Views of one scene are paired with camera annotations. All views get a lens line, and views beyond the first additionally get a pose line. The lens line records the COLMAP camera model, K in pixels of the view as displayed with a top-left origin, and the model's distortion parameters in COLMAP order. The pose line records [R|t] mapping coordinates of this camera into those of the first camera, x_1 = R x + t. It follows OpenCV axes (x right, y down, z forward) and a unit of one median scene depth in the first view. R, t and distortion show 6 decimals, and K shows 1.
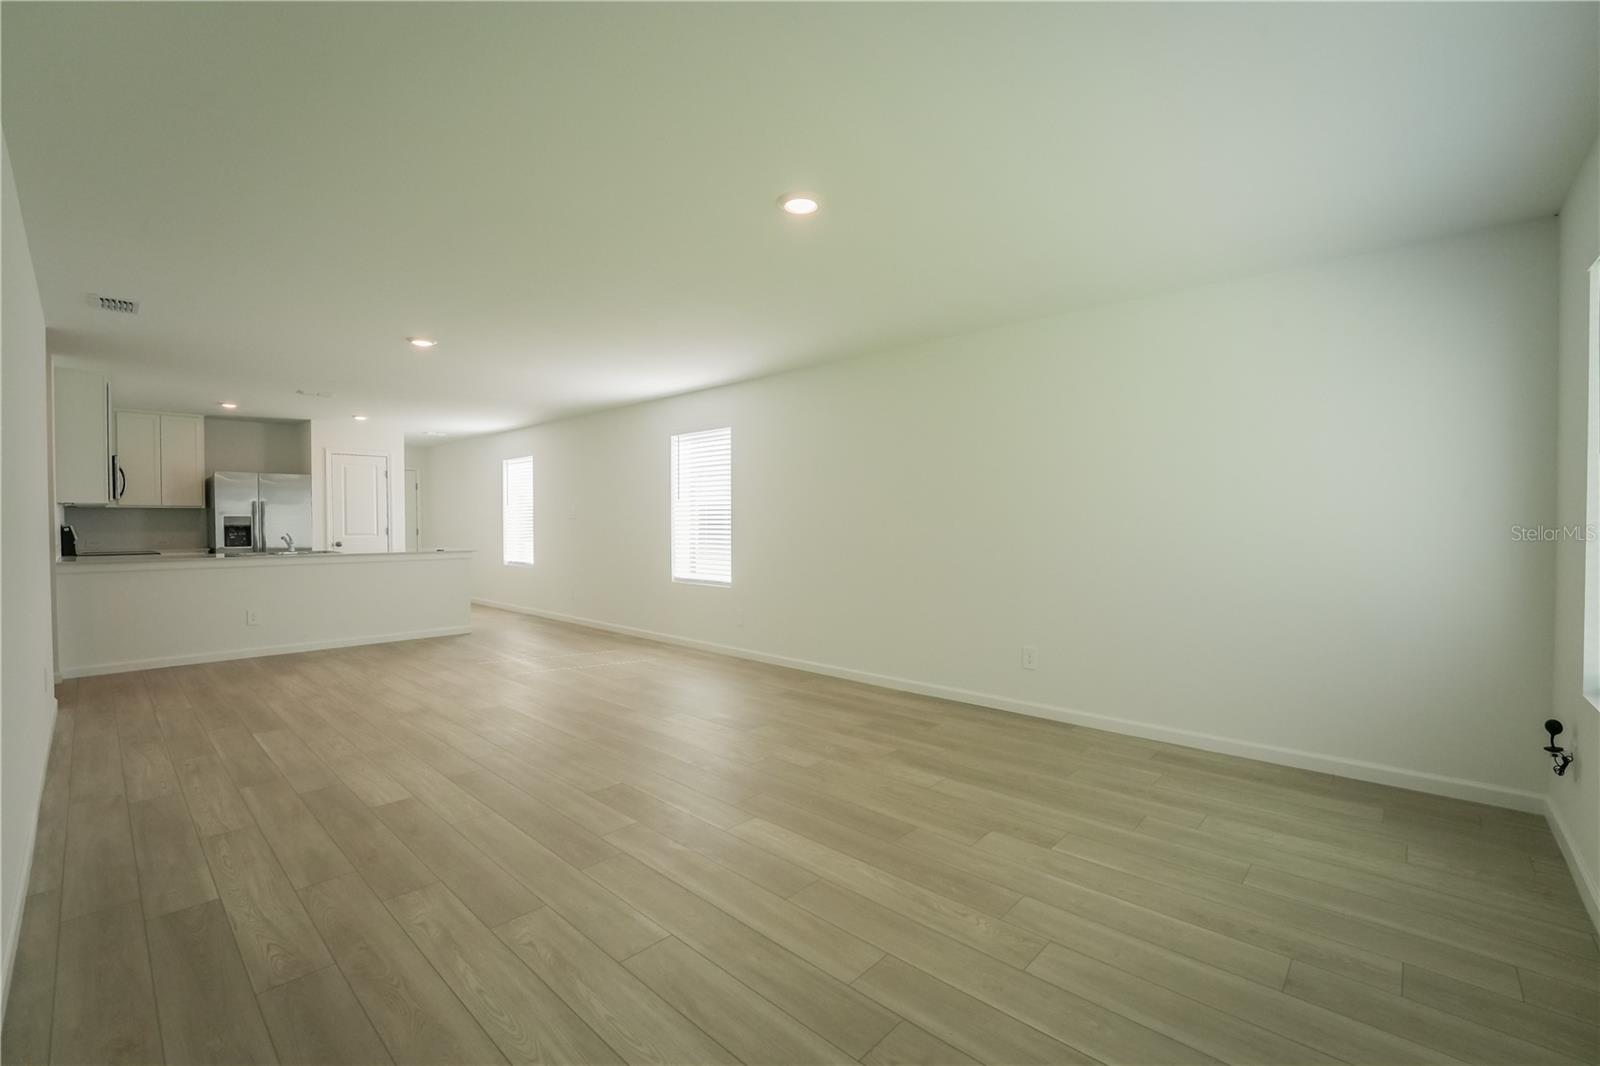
lens RADIAL K [[676.9, 0, 780.8], [0, 676.9, 537.2], [0, 0, 1]] dist [-0.019082, 0.000598]
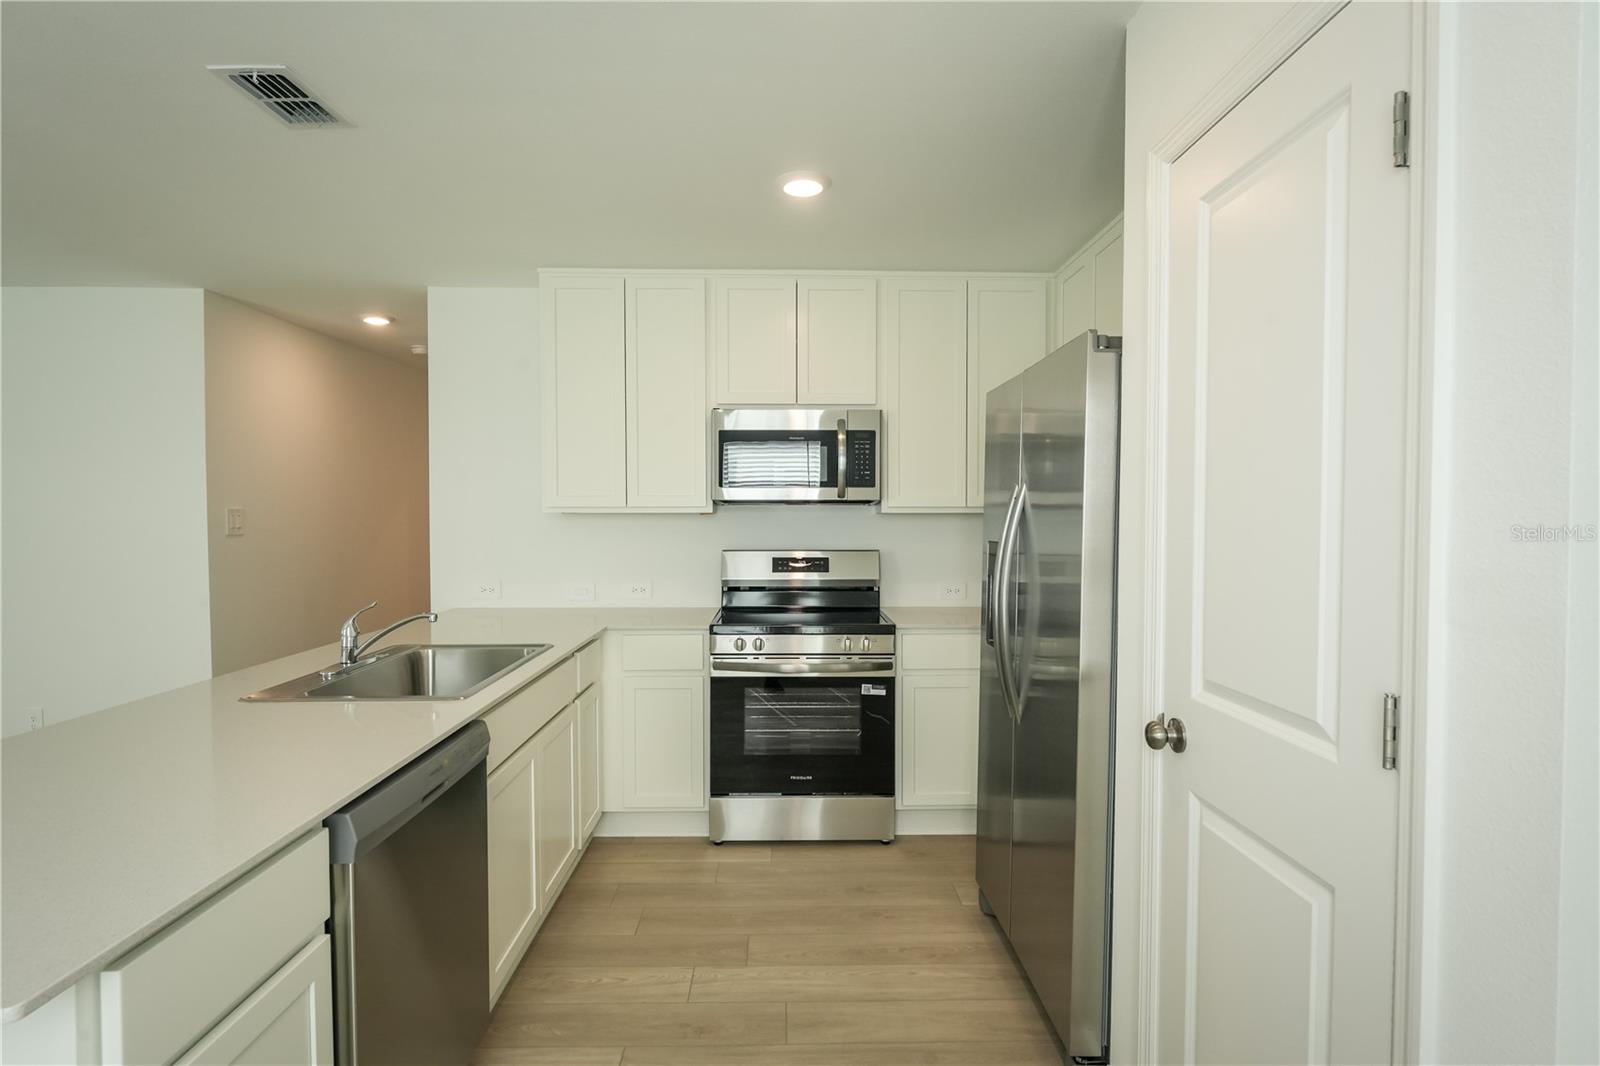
lens RADIAL K [[784.3, 0, 799.2], [0, 784.3, 534.5], [0, 0, 1]] dist [-0.019171, -0.001371]
pose [[-0.695226, 0.016696, -0.718597, -0.526161], [-0.016229, 0.999111, 0.038915, -0.046219], [0.718608, 0.038716, -0.694337, 1.187544]]
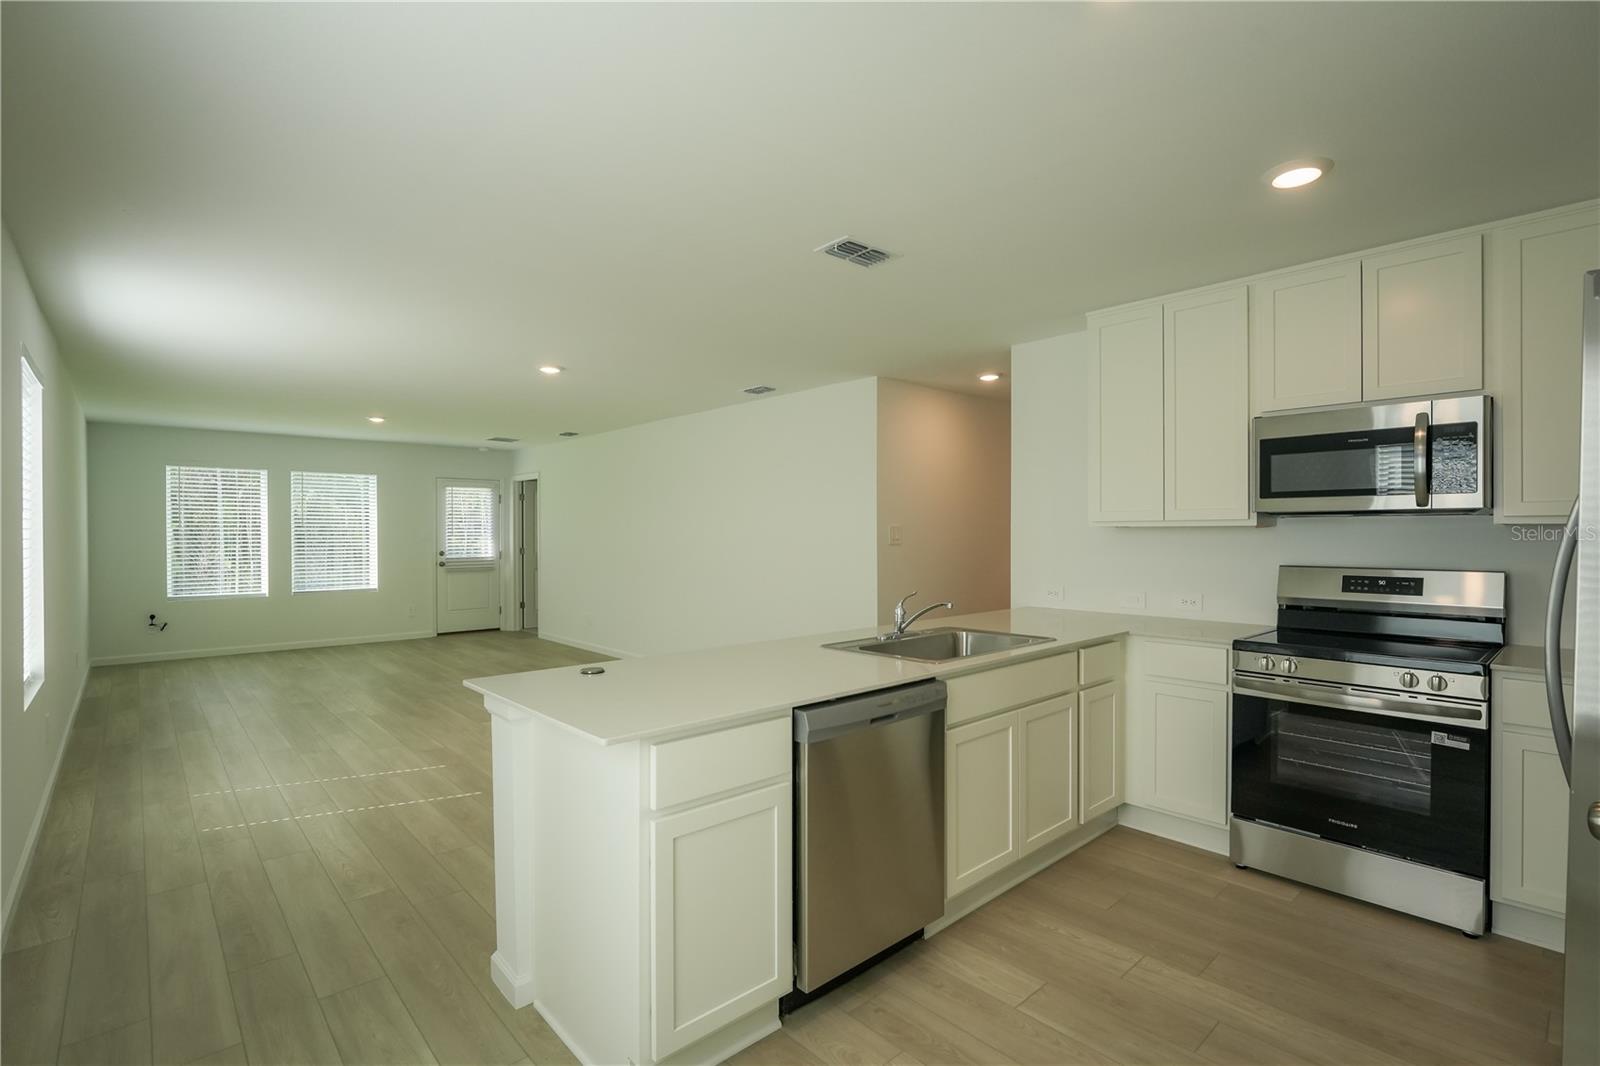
lens RADIAL K [[731.7, 0, 808.4], [0, 731.7, 534.6], [0, 0, 1]] dist [-0.016686, 0.000675]
pose [[-0.998958, 0.002401, 0.045573, -0.589327], [0.003535, 0.999686, 0.024815, -0.046374], [-0.045499, 0.024950, -0.998653, 1.255063]]
